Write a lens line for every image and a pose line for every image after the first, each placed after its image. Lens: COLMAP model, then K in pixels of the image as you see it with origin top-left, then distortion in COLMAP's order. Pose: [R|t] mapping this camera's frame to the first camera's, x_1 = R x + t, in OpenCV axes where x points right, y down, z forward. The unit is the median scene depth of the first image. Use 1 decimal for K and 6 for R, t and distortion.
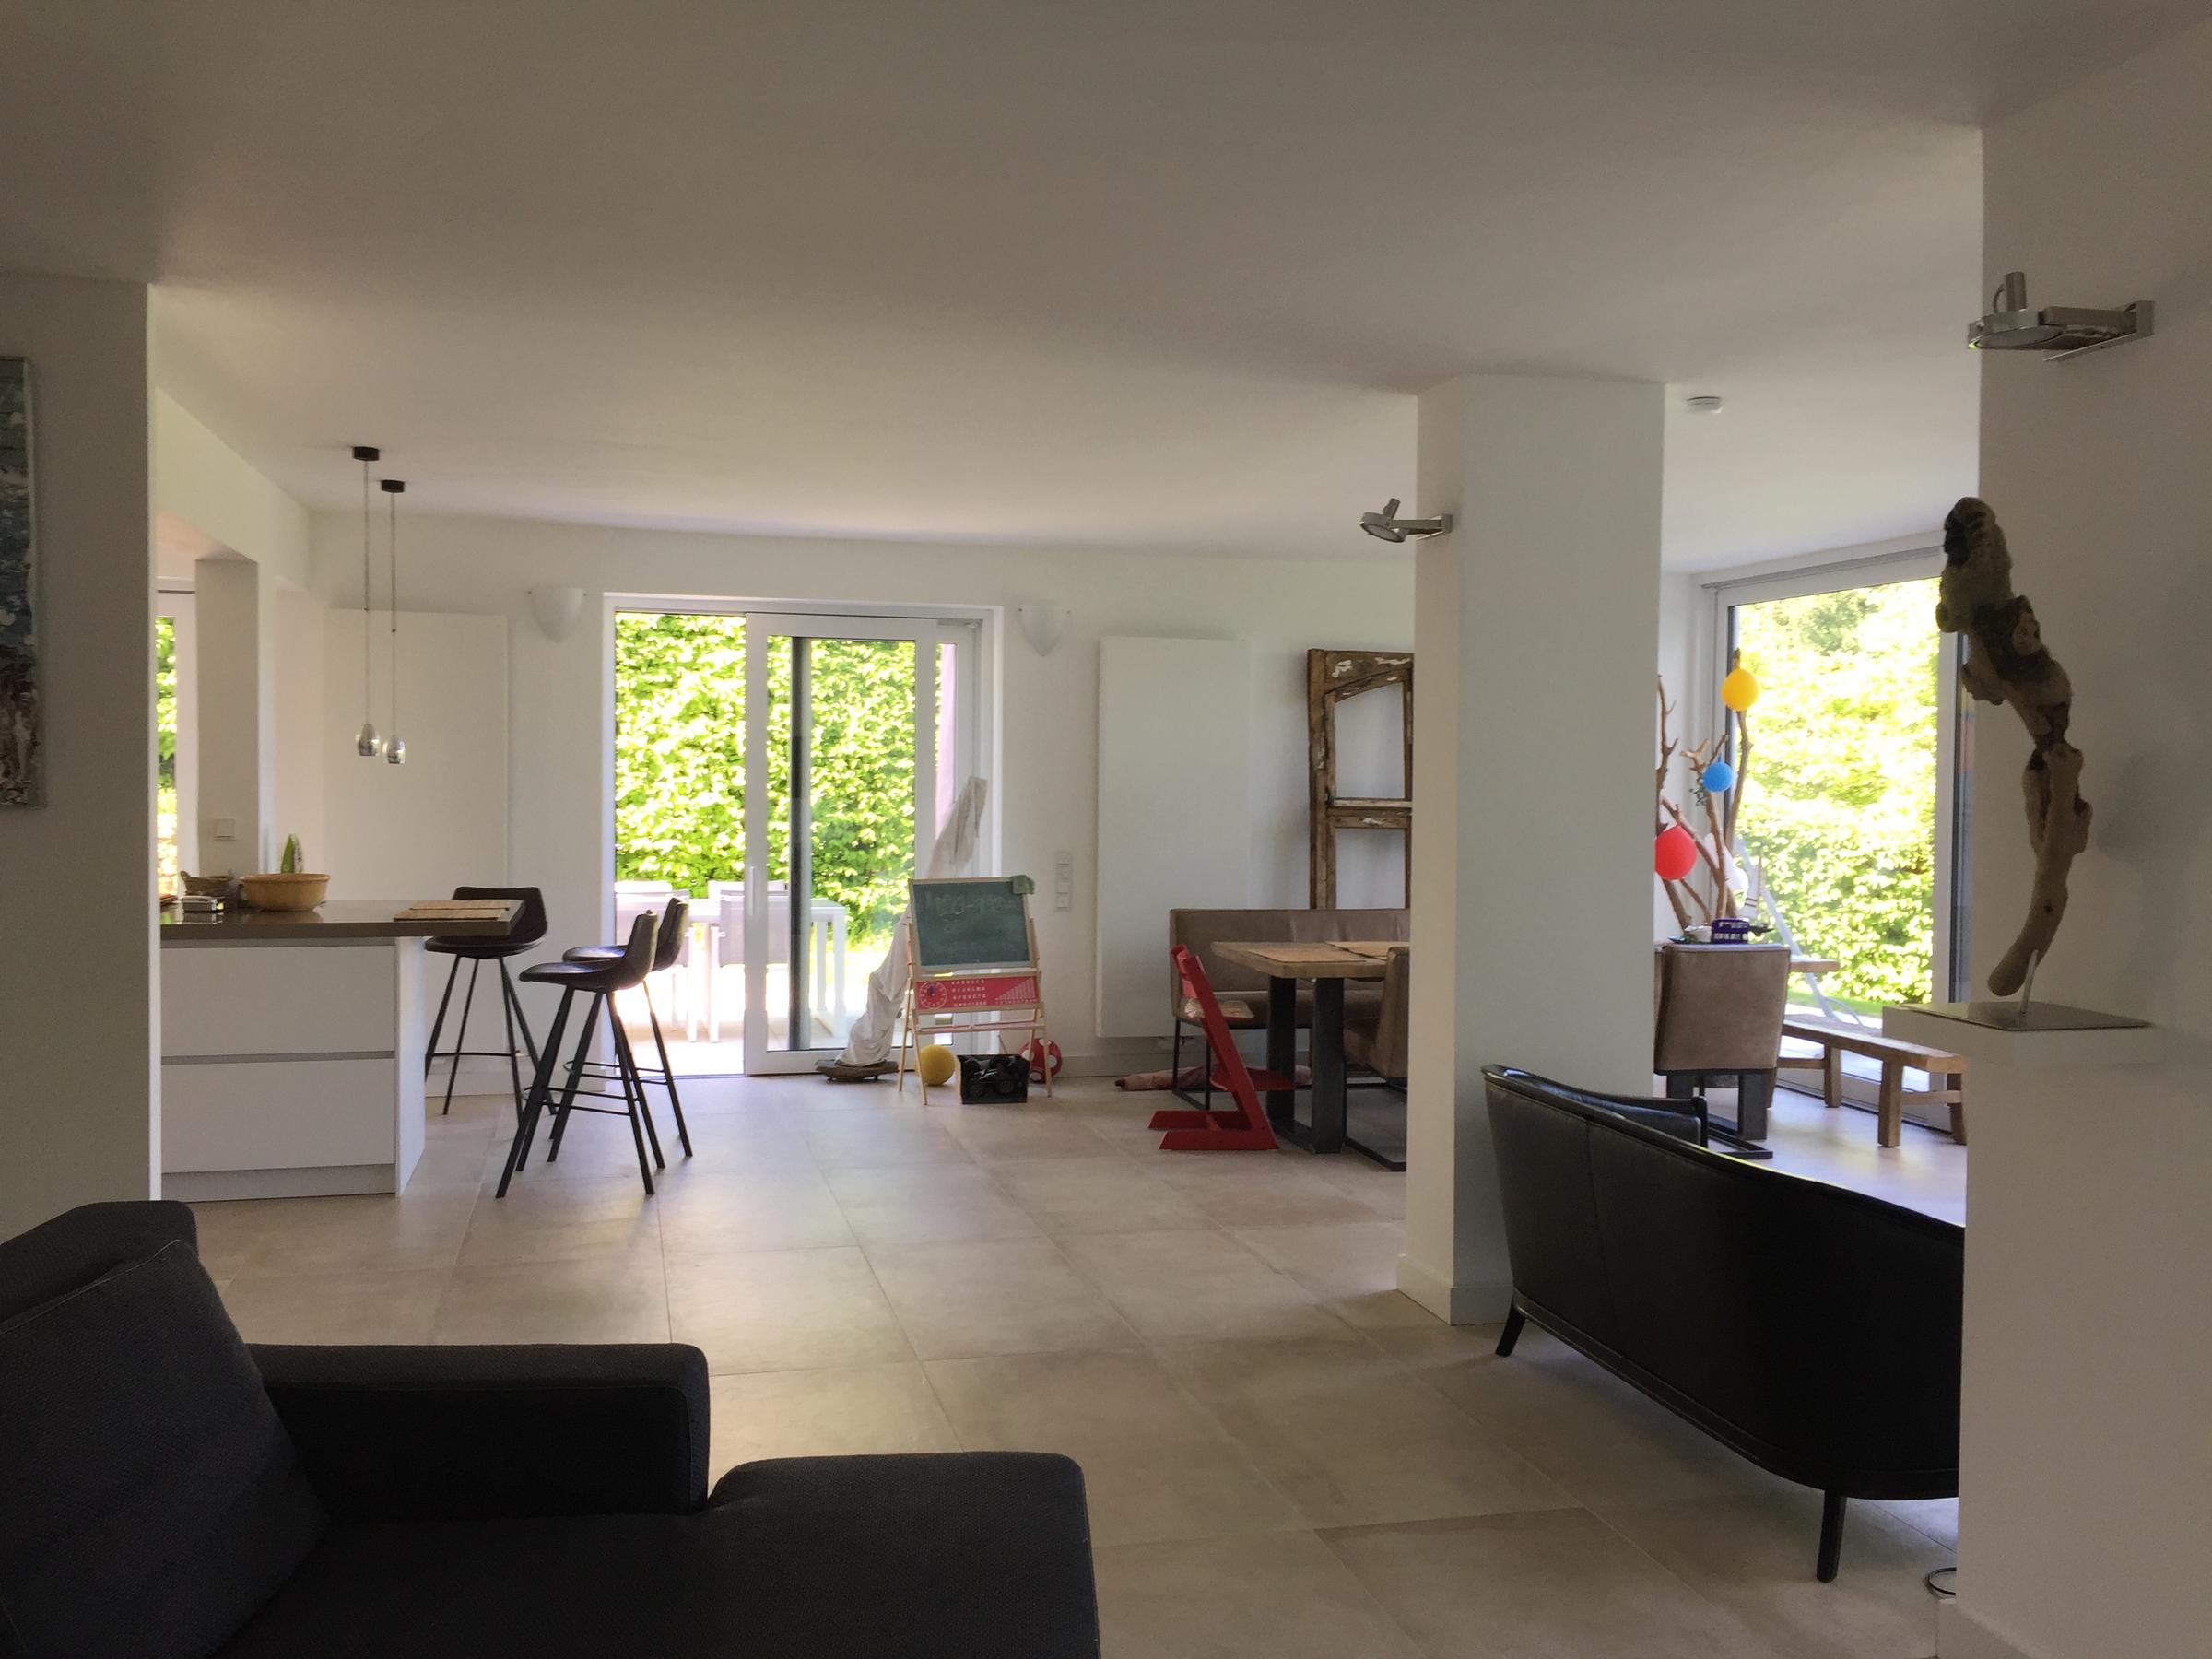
lens RADIAL K [[1899.1, 0, 1100.9], [0, 1899.1, 824.3], [0, 0, 1]] dist [0.077774, -0.100151]
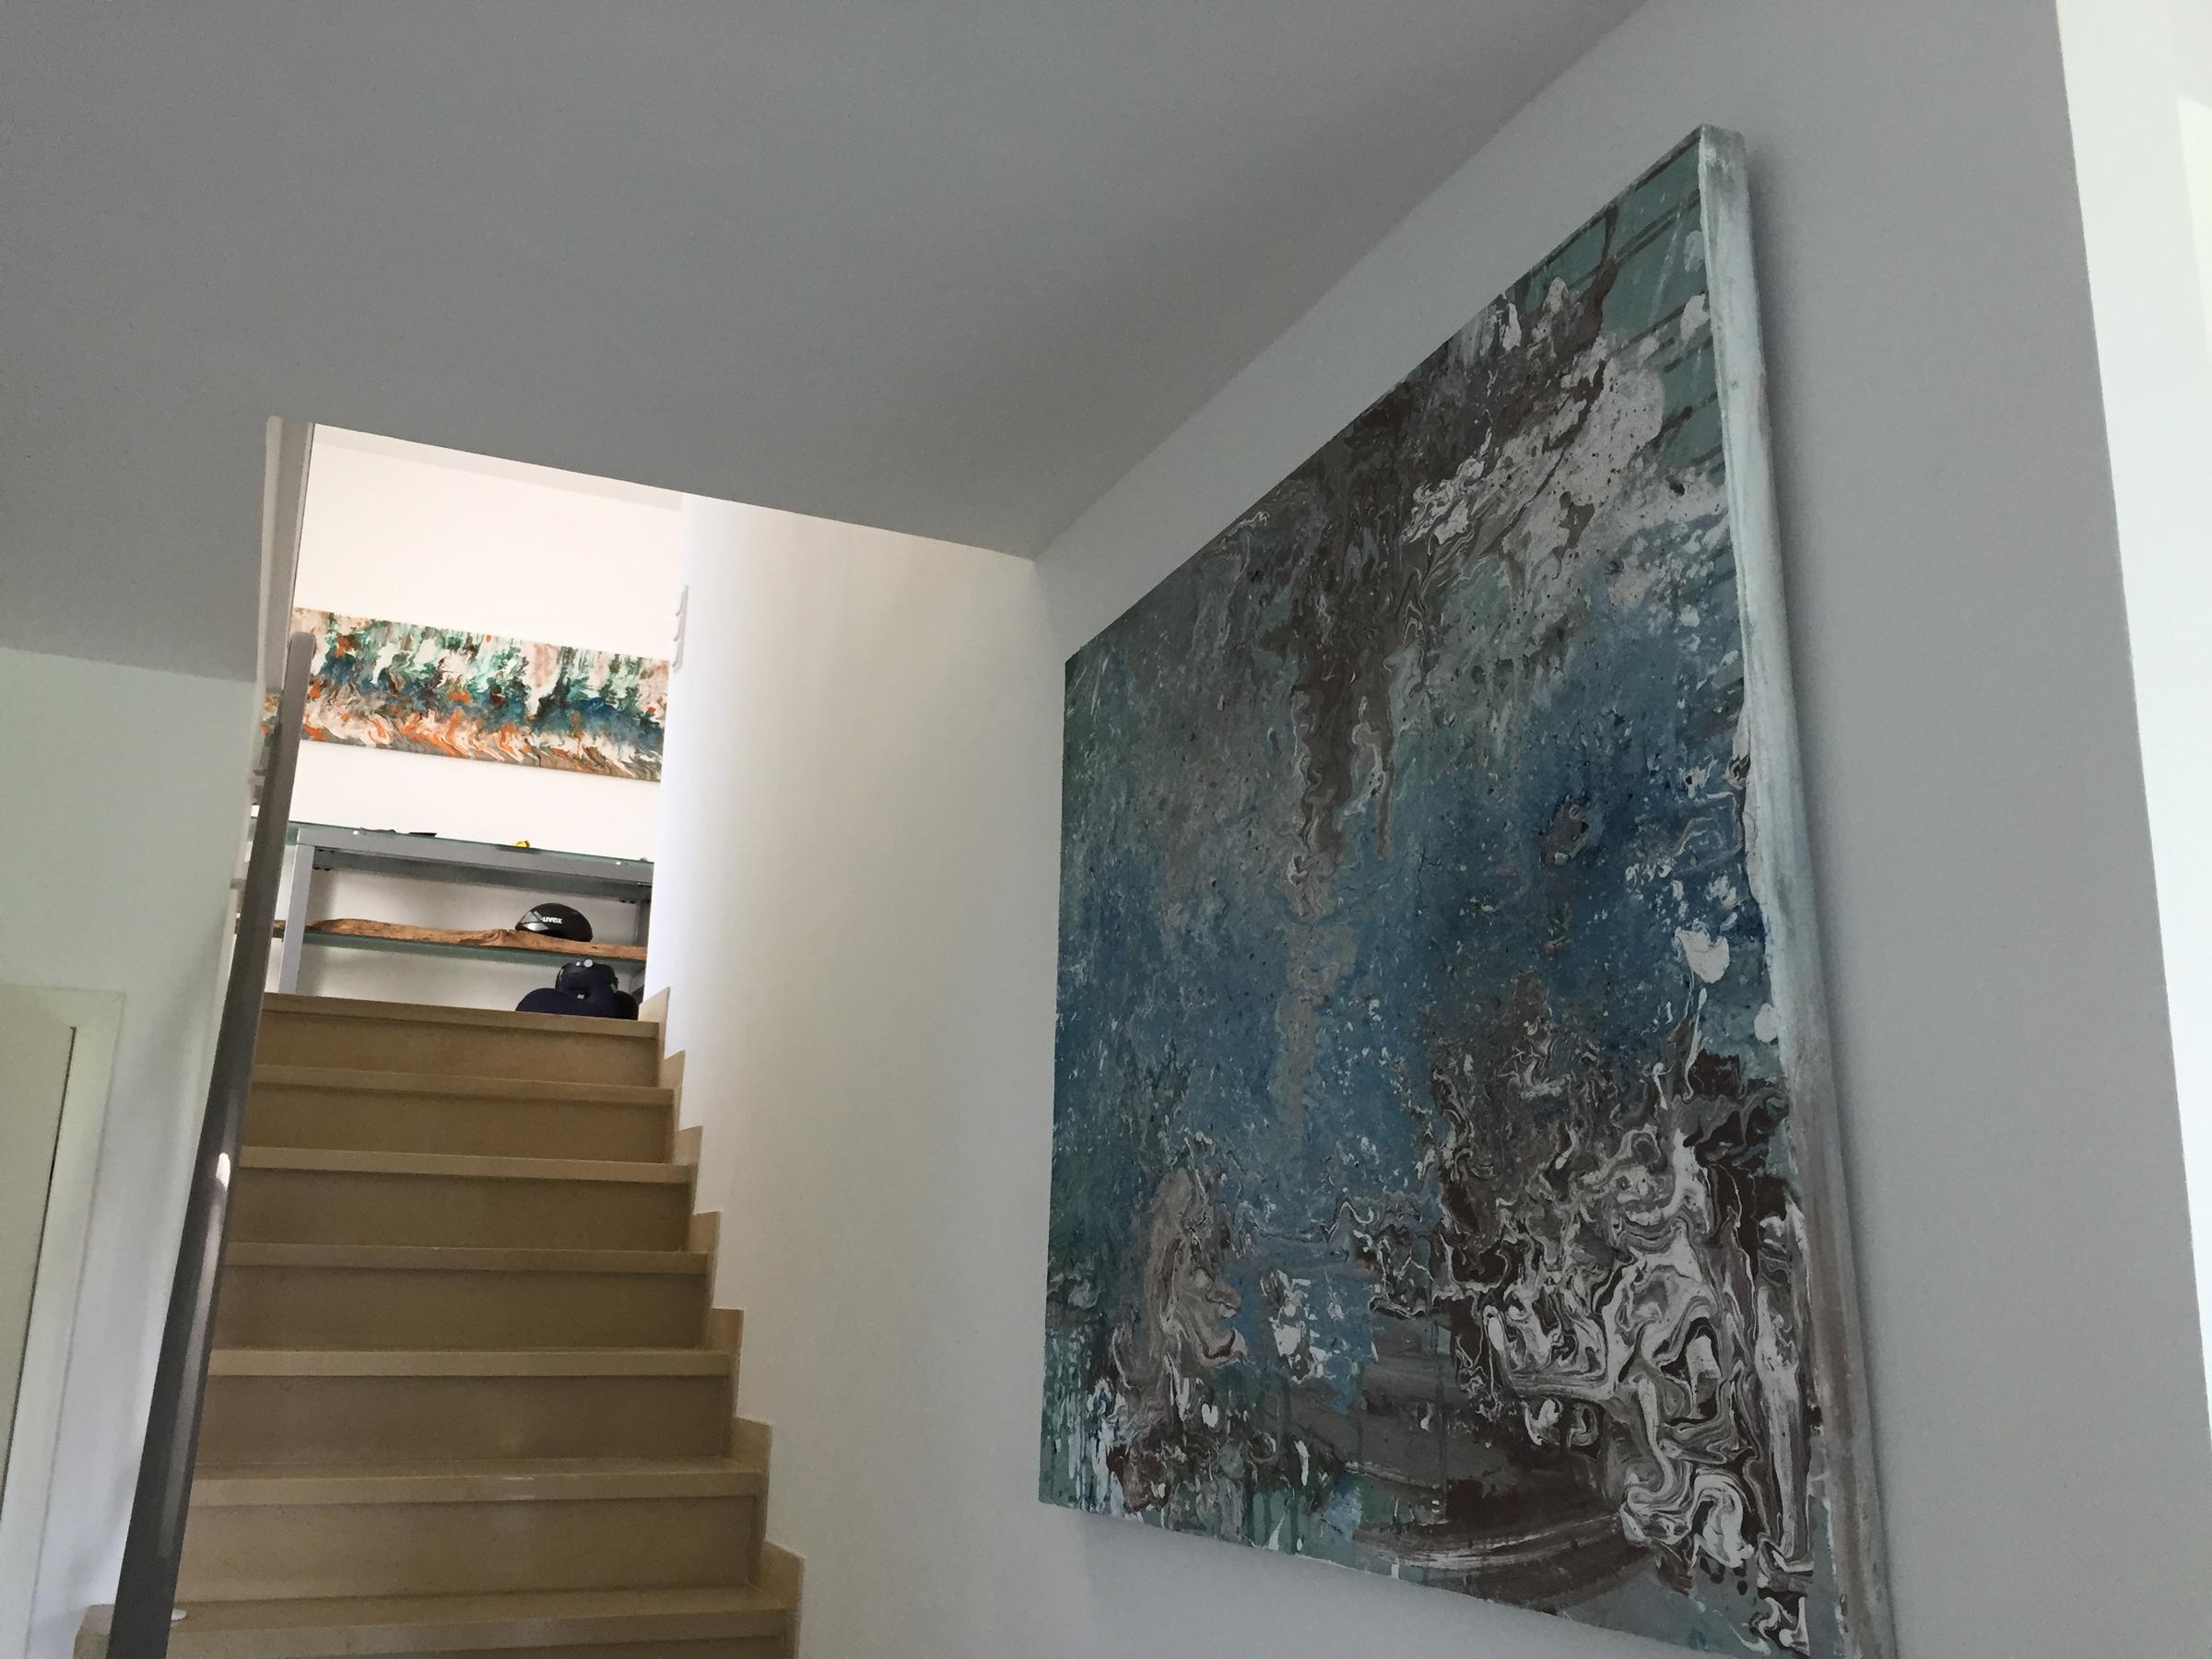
lens RADIAL K [[1899.1, 0, 1100.9], [0, 1899.1, 824.3], [0, 0, 1]] dist [0.077774, -0.100151]
pose [[0.166956, -0.248420, -0.954156, -0.167578], [-0.049281, 0.964427, -0.259717, -0.025988], [0.984732, 0.090383, 0.148774, 0.477804]]
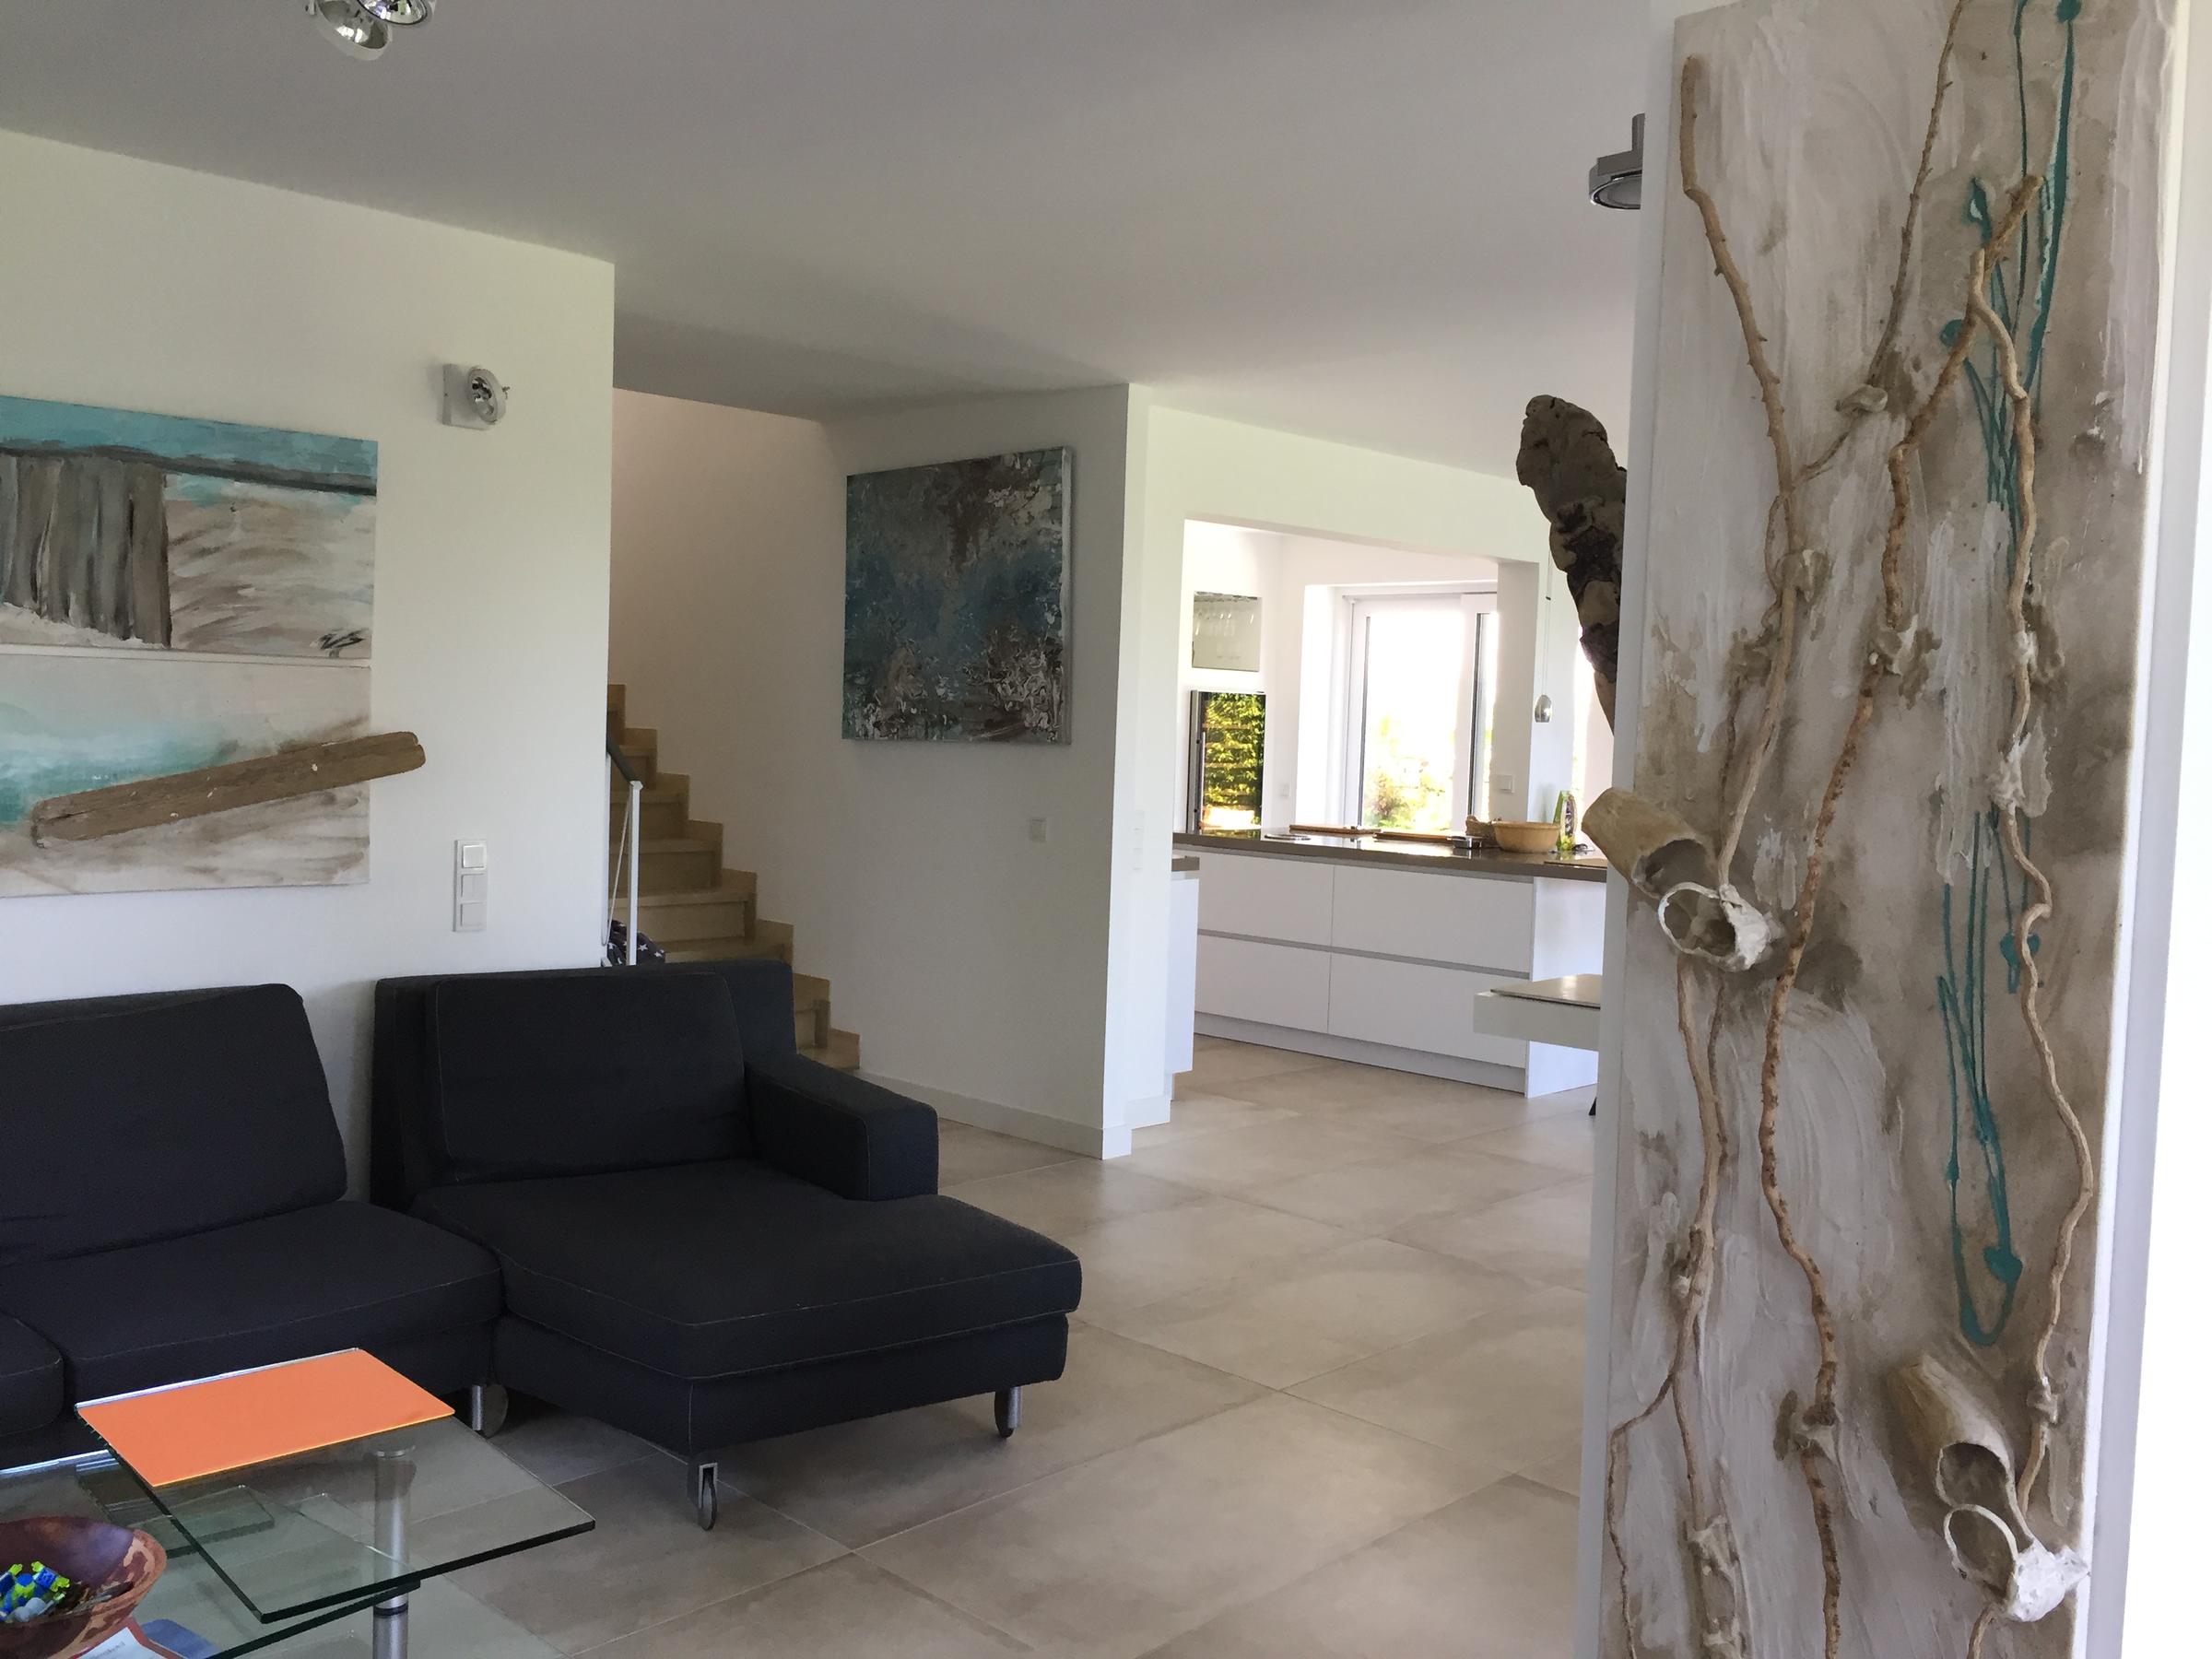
lens RADIAL K [[1899.1, 0, 1100.9], [0, 1899.1, 824.3], [0, 0, 1]] dist [0.077774, -0.100151]
pose [[0.523226, 0.052325, -0.850586, 0.408027], [-0.049844, 0.998284, 0.030750, 0.003720], [0.850735, 0.026307, 0.524936, 0.137781]]
